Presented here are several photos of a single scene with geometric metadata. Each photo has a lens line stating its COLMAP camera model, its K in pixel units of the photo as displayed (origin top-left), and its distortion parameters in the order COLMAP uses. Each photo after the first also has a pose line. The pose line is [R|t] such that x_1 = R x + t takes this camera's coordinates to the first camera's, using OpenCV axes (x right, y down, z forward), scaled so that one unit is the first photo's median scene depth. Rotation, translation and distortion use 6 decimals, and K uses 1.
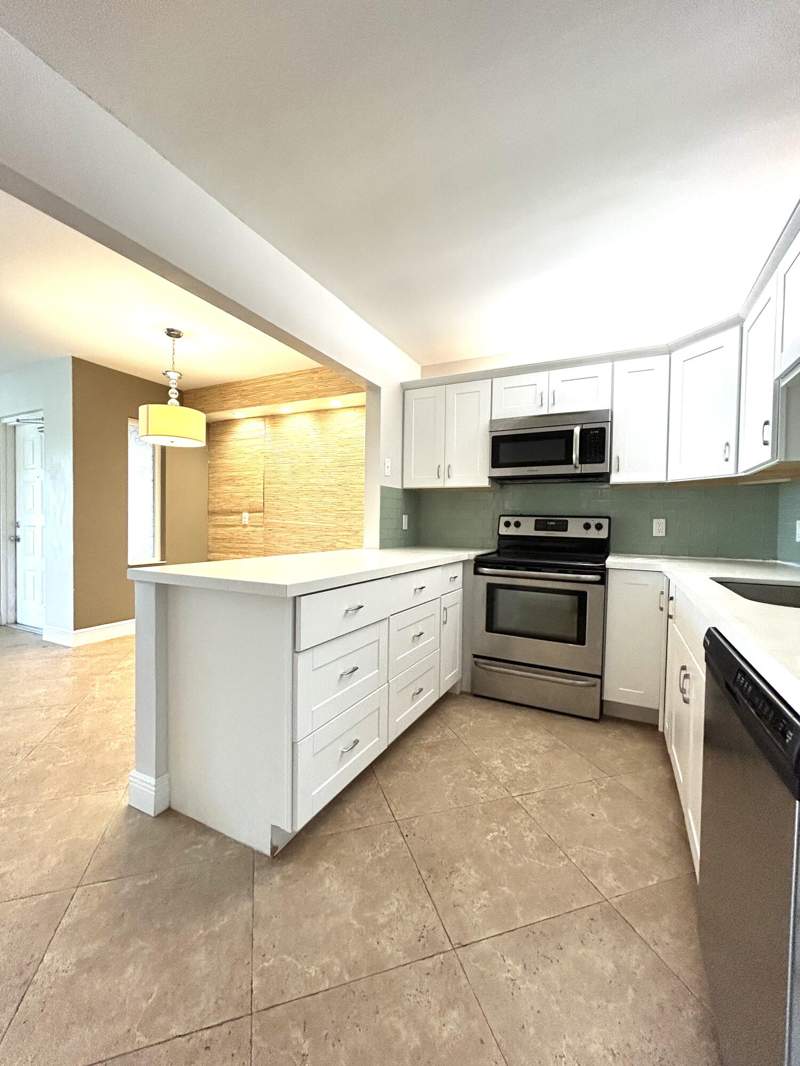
lens RADIAL K [[431.2, 0, 400.3], [0, 431.2, 532.2], [0, 0, 1]] dist [0.001156, 0.000721]
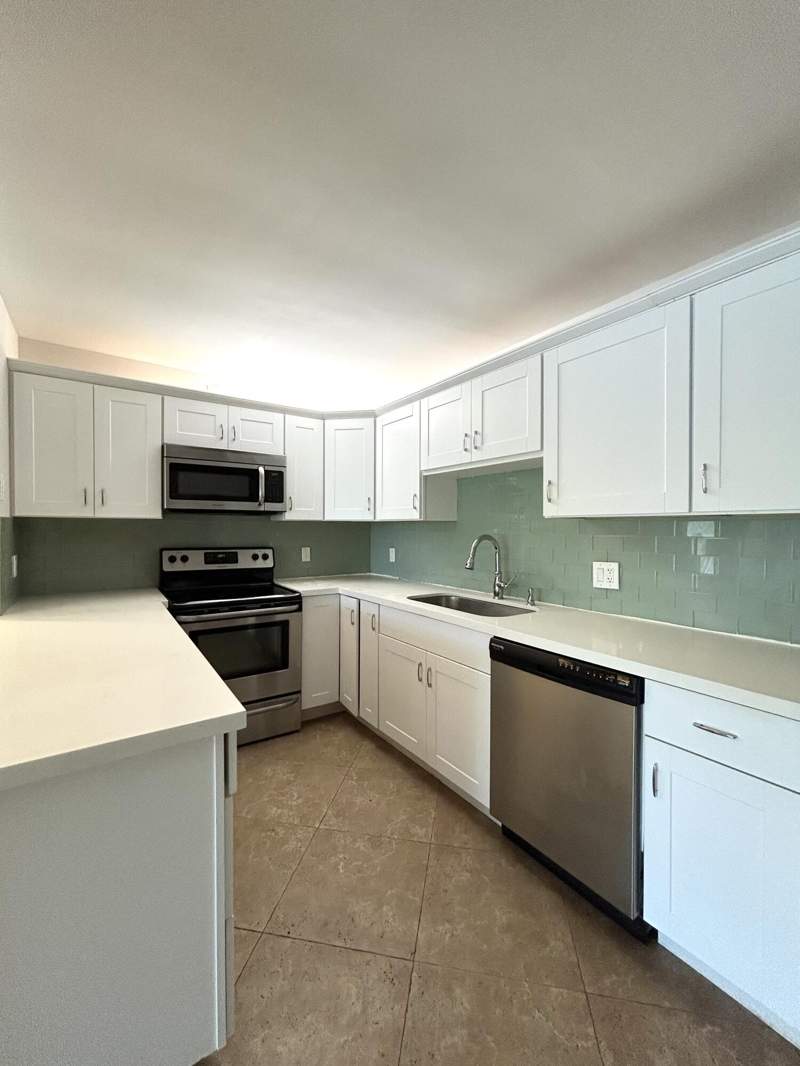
lens RADIAL K [[431.2, 0, 399.8], [0, 431.2, 532.5], [0, 0, 1]] dist [0.001156, 0.000721]
pose [[0.472198, -0.025363, 0.881128, -0.379380], [0.022472, 0.999607, 0.016731, -0.093714], [-0.881206, 0.011901, 0.472582, 0.194256]]
